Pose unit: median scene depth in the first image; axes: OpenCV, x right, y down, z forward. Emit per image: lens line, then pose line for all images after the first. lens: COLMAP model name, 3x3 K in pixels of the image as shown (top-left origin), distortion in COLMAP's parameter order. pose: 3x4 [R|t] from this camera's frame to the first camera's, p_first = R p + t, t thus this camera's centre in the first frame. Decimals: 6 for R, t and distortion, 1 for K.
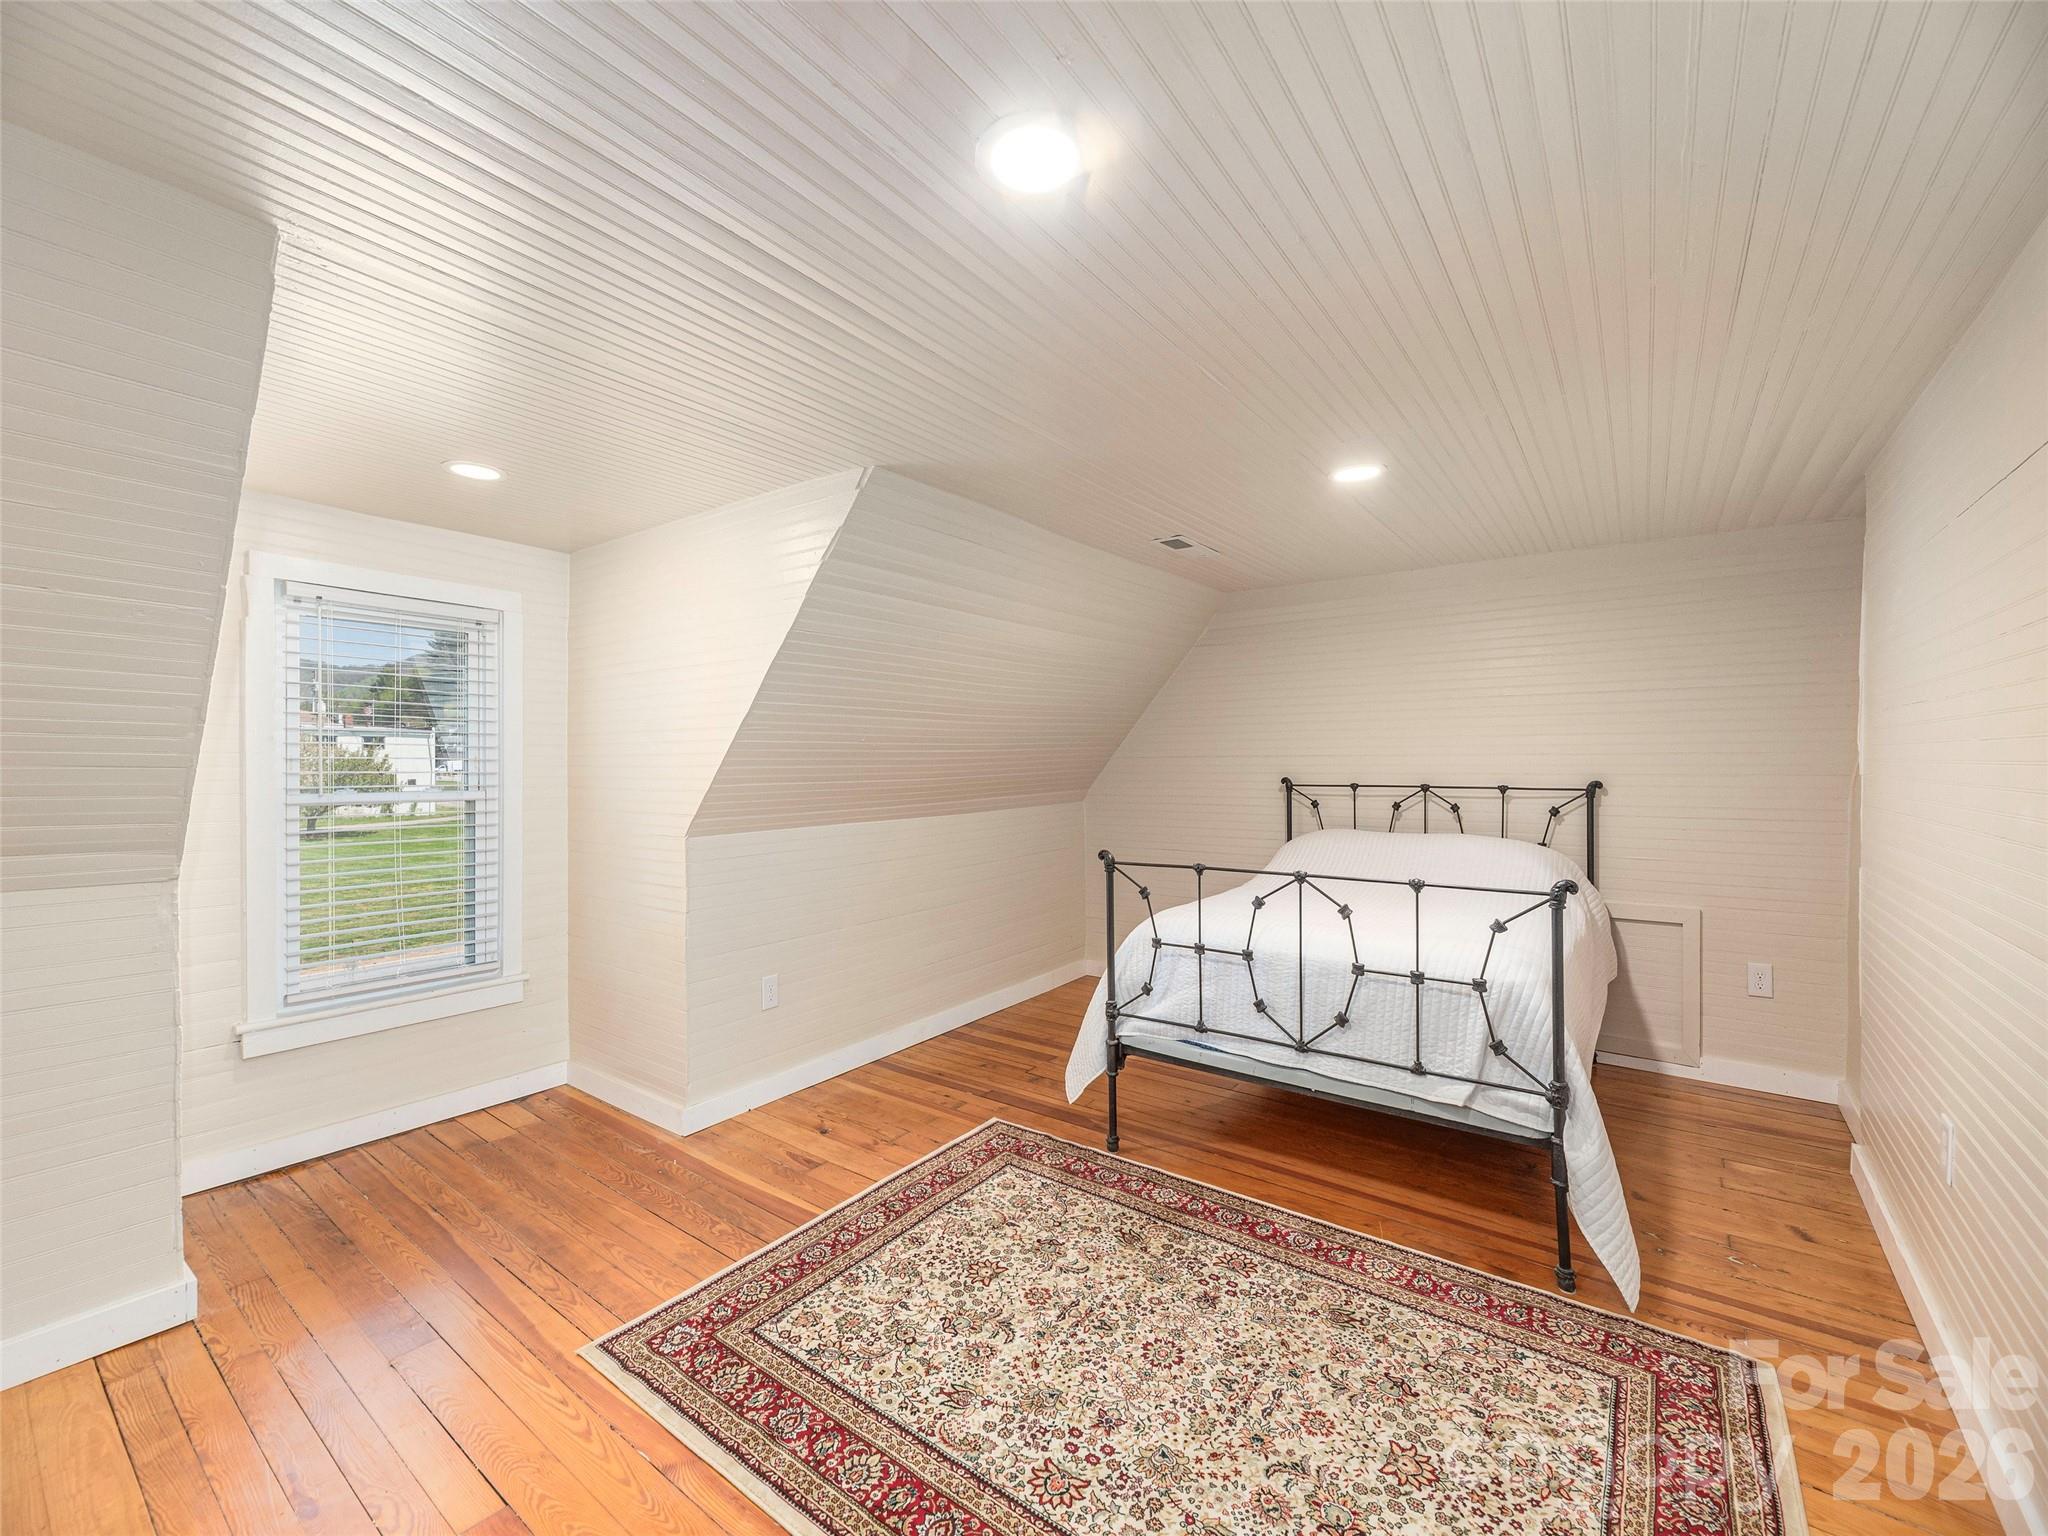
lens RADIAL K [[835.9, 0, 1025.7], [0, 835.9, 763.8], [0, 0, 1]] dist [-0.003806, 0.000598]
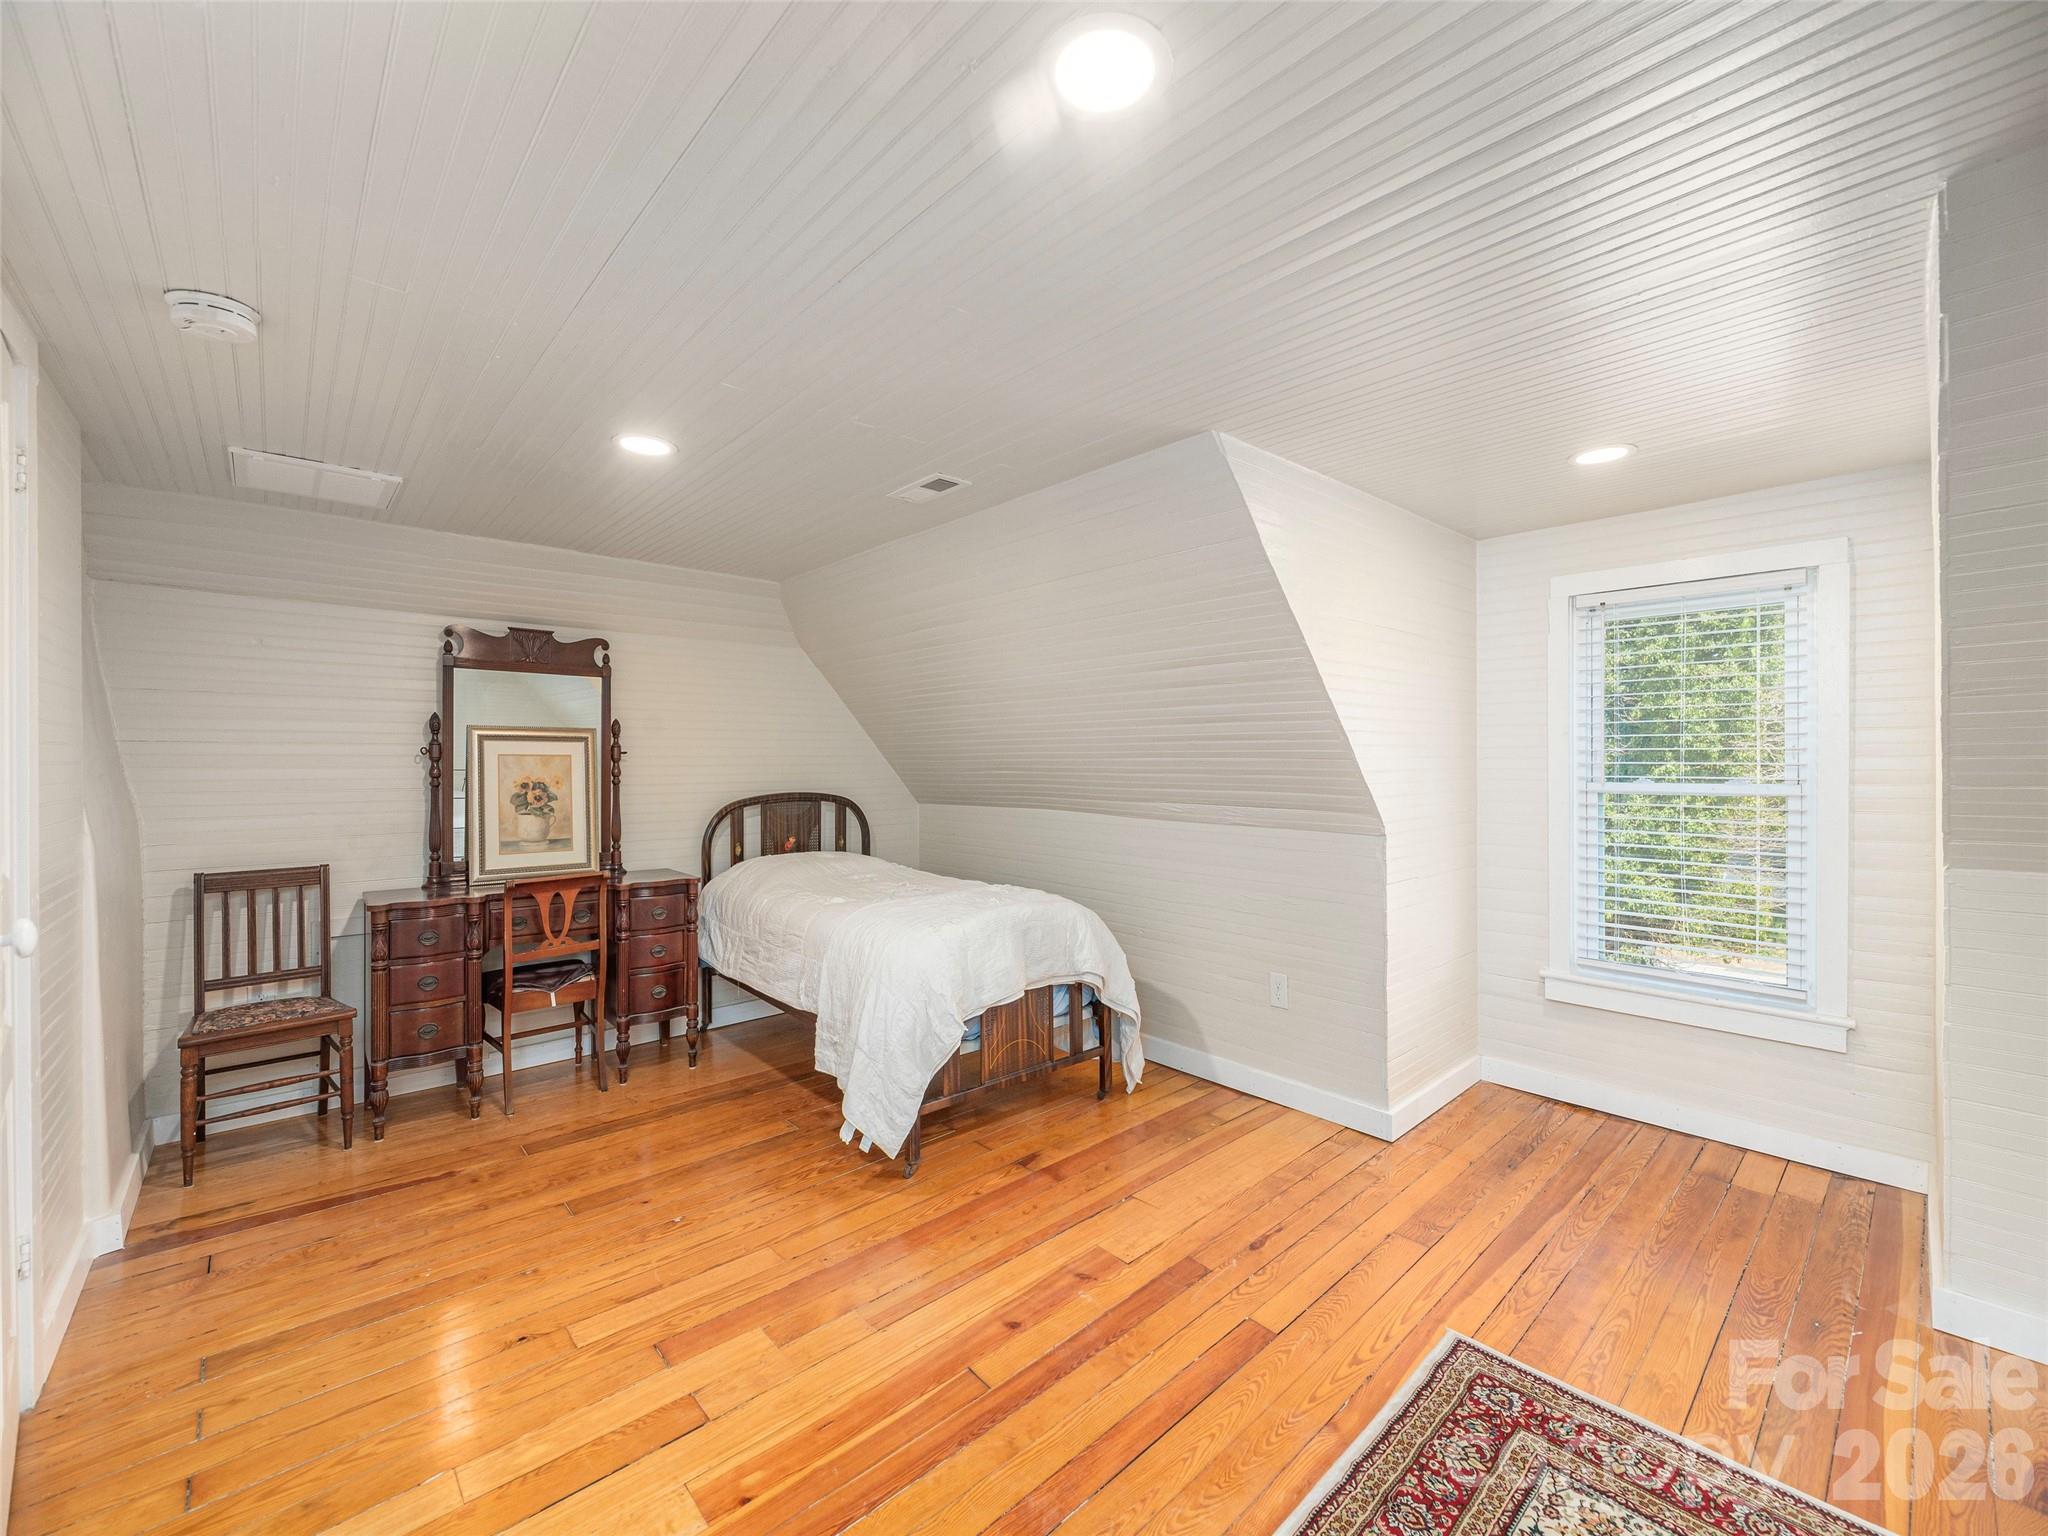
lens RADIAL K [[835.9, 0, 1023.2], [0, 835.9, 766.0], [0, 0, 1]] dist [-0.003806, 0.000598]
pose [[-0.185384, 0.009309, -0.982622, 0.421479], [0.006571, 0.999945, 0.008234, 0.000497], [0.982644, -0.004931, -0.185435, 0.511879]]
